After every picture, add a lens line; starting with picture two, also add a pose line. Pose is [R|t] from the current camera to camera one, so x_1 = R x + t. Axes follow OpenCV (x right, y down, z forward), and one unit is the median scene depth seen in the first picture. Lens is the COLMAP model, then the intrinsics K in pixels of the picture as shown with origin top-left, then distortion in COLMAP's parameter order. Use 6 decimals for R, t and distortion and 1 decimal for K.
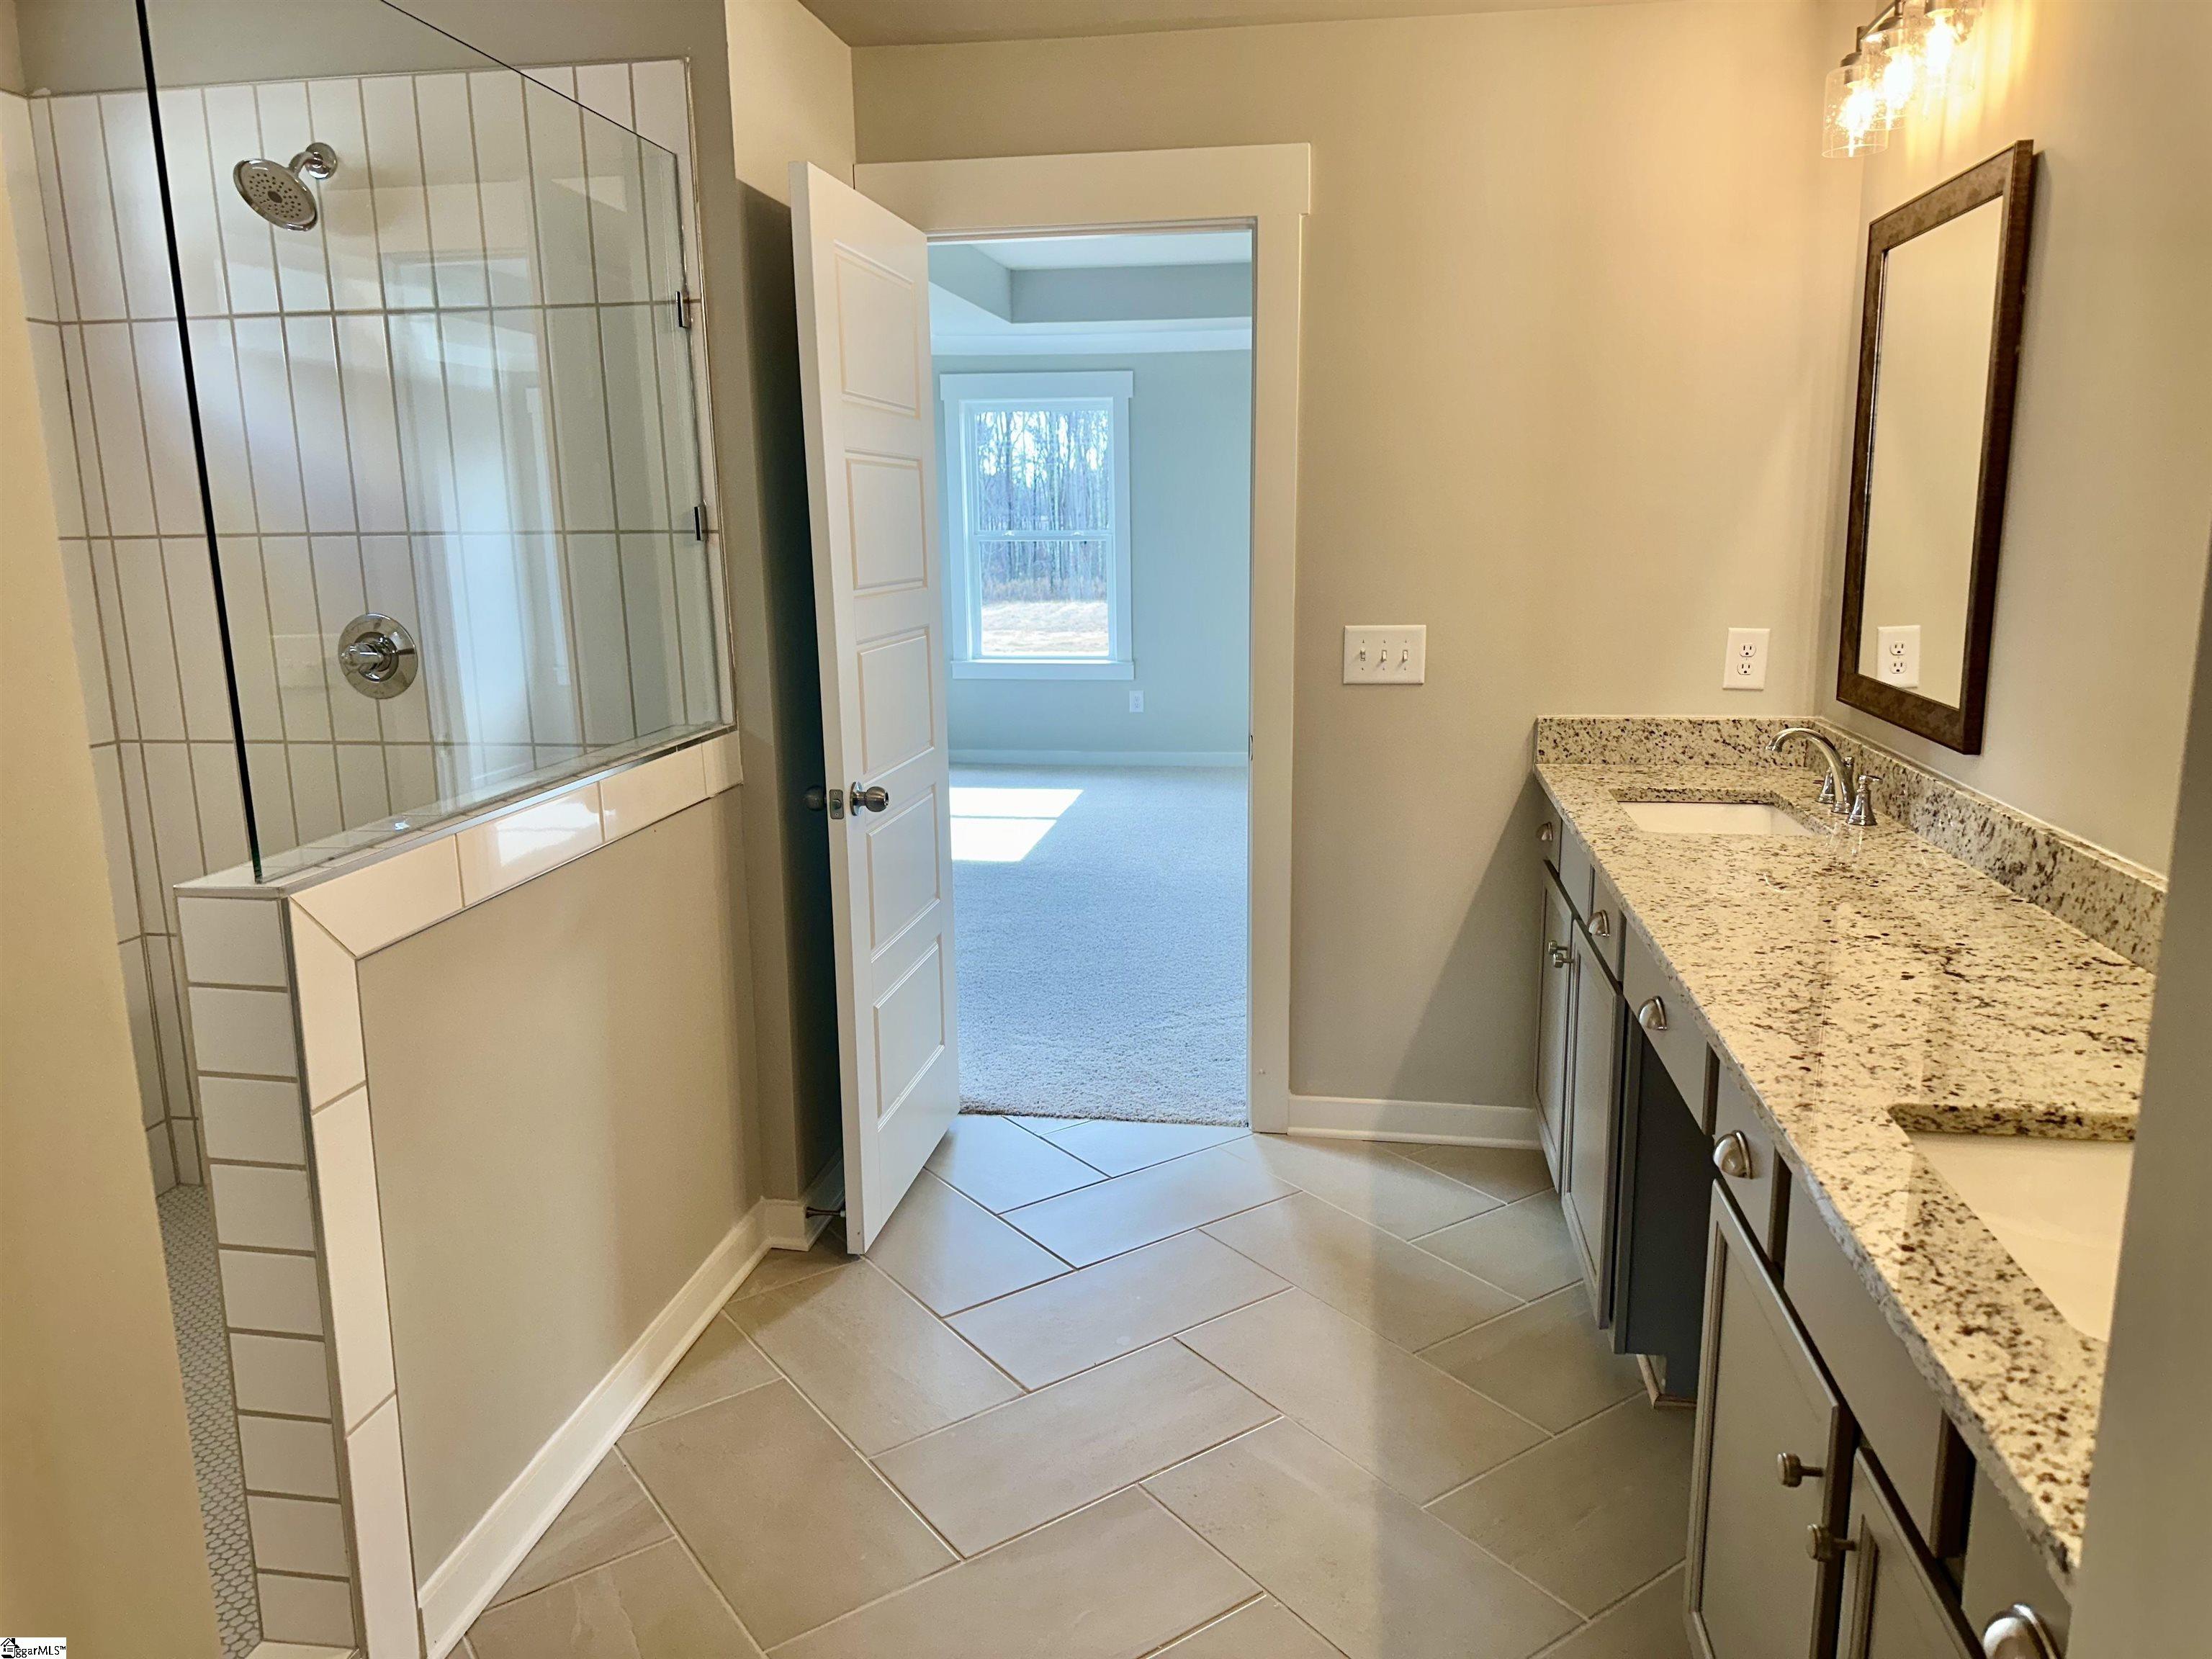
lens RADIAL K [[1566.1, 0, 1093.6], [0, 1566.1, 841.7], [0, 0, 1]] dist [0.059173, -0.072675]
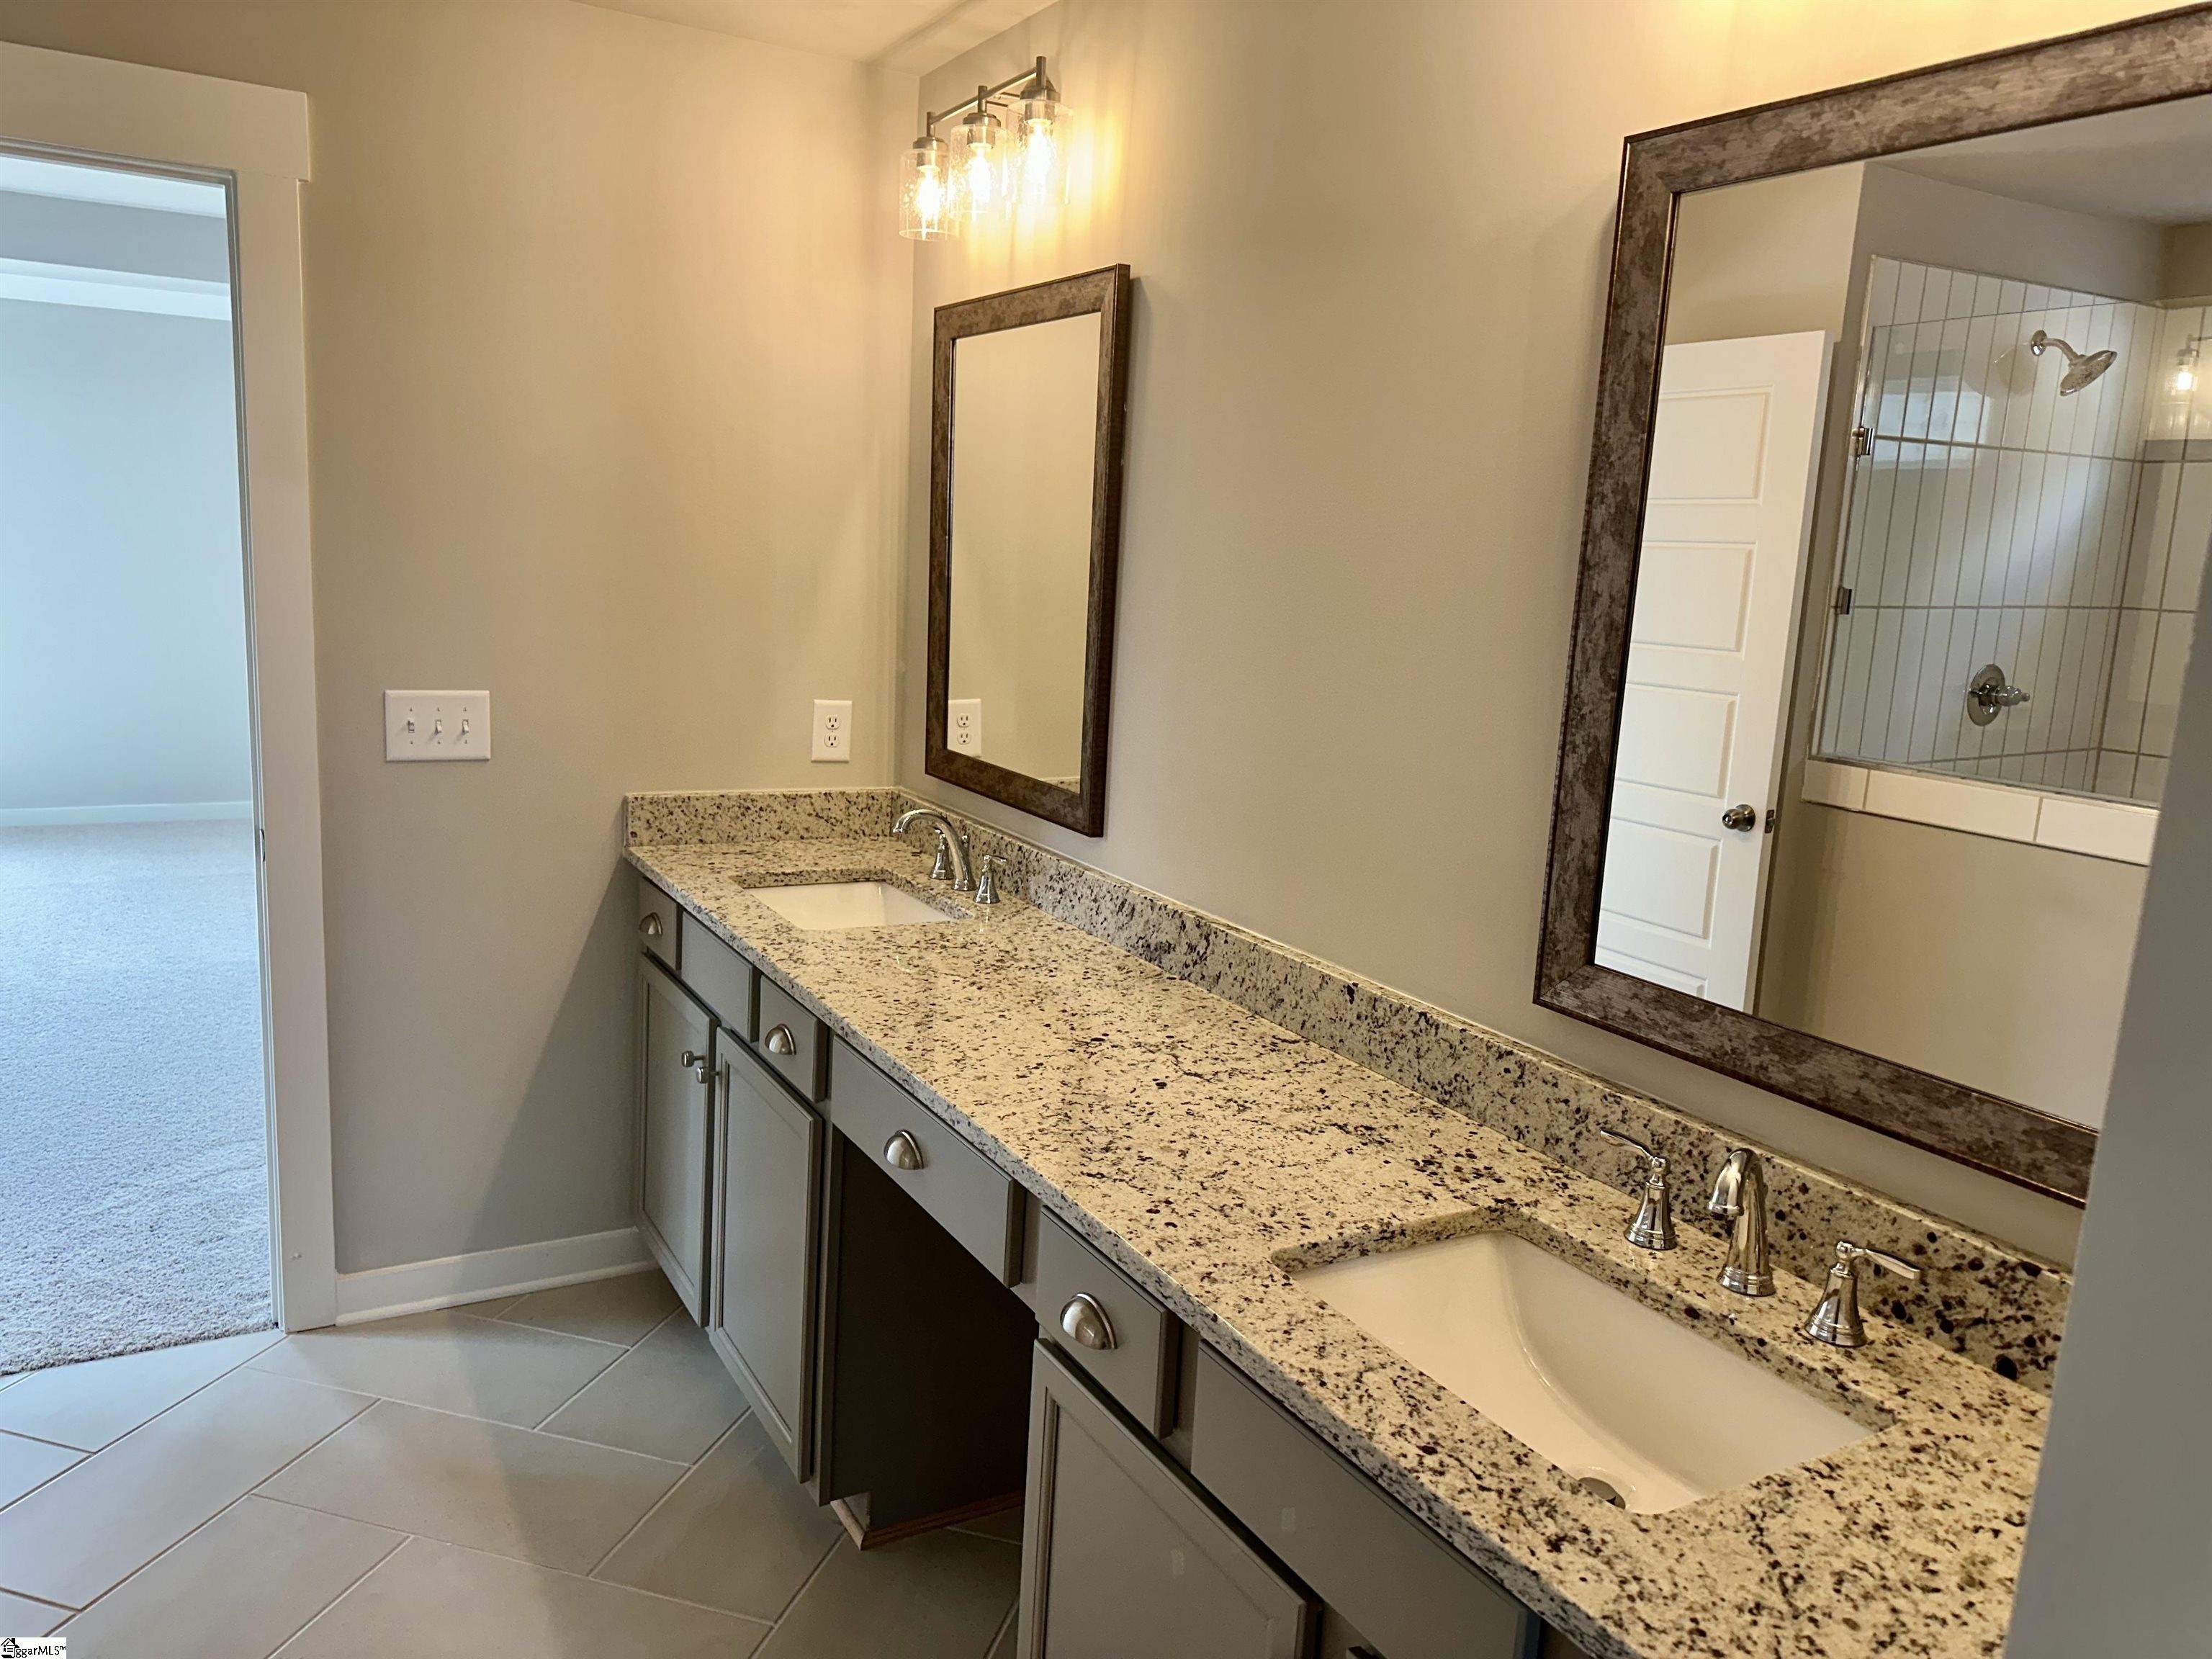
lens RADIAL K [[1566.1, 0, 1098.1], [0, 1566.1, 835.1], [0, 0, 1]] dist [0.059173, -0.072675]
pose [[0.770051, -0.055516, 0.635562, -0.102243], [0.063320, 0.997939, 0.010451, -0.061429], [-0.634832, 0.032196, 0.771979, 0.174775]]
